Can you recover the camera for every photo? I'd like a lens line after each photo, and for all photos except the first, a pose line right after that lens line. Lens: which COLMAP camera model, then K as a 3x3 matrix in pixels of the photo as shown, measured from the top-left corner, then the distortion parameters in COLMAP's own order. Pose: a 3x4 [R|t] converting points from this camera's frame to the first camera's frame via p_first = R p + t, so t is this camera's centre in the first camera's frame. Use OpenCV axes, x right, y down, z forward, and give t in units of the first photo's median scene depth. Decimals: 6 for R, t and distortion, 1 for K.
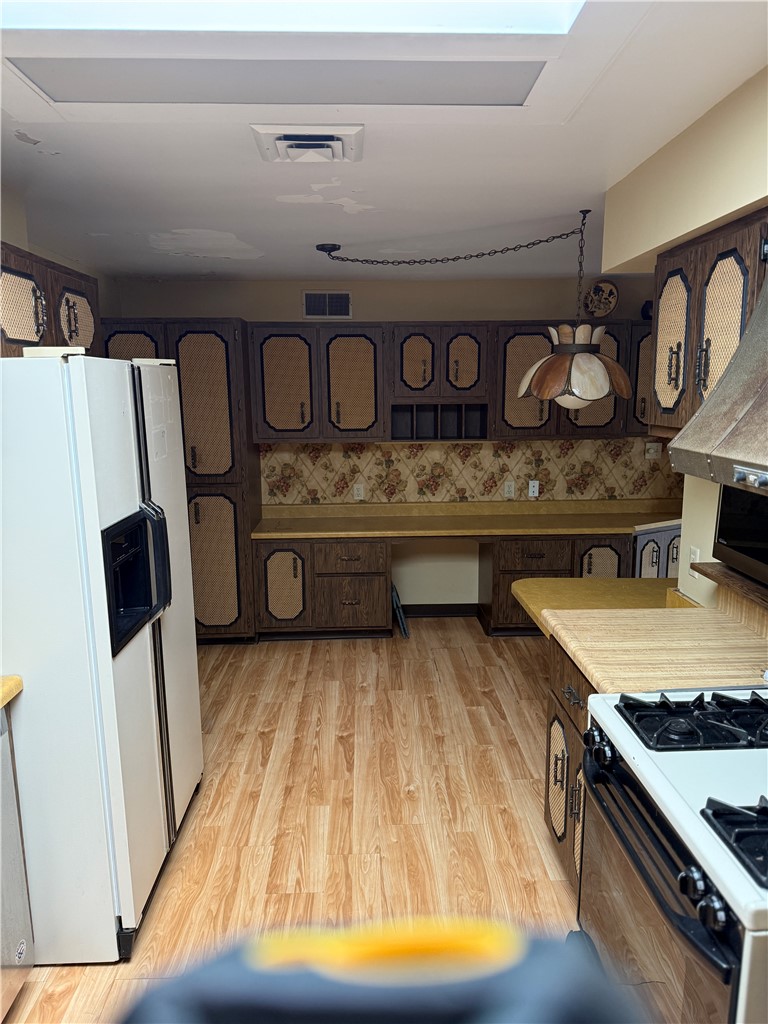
lens RADIAL K [[714.5, 0, 386.1], [0, 714.5, 512.4], [0, 0, 1]] dist [0.002827, -0.010470]
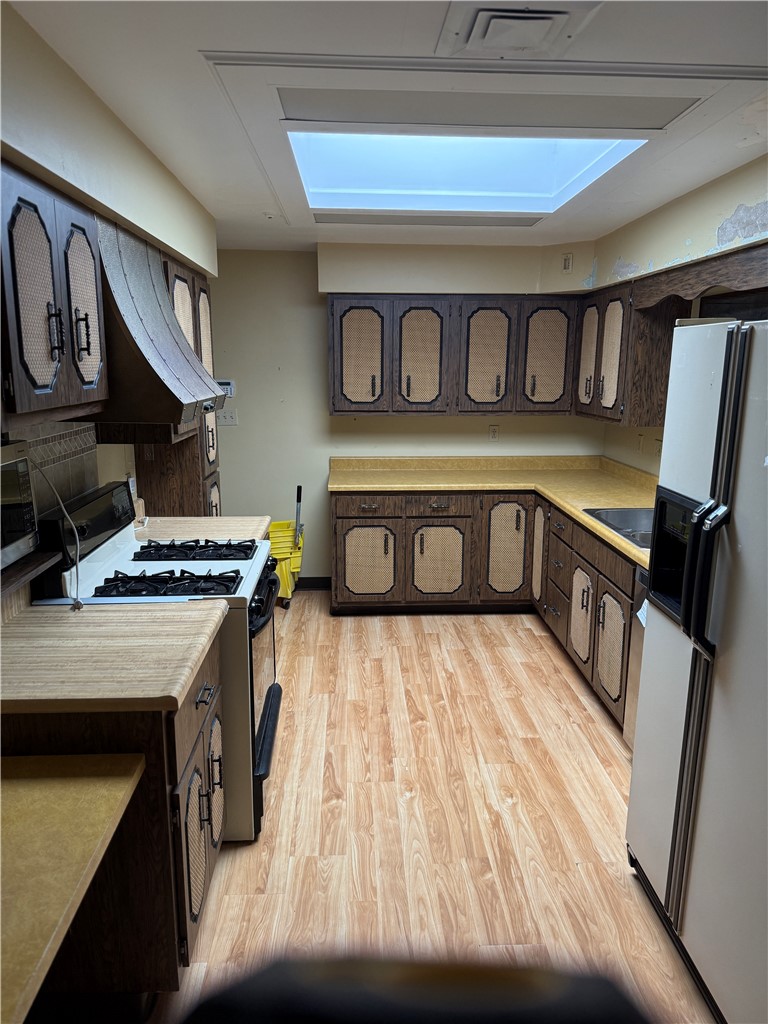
lens RADIAL K [[714.5, 0, 384.1], [0, 714.5, 512.8], [0, 0, 1]] dist [0.002827, -0.010470]
pose [[-0.999991, 0.003755, -0.002141, 0.029486], [0.002666, 0.925668, 0.378327, -0.306997], [0.003402, 0.378318, -0.925670, 1.754056]]
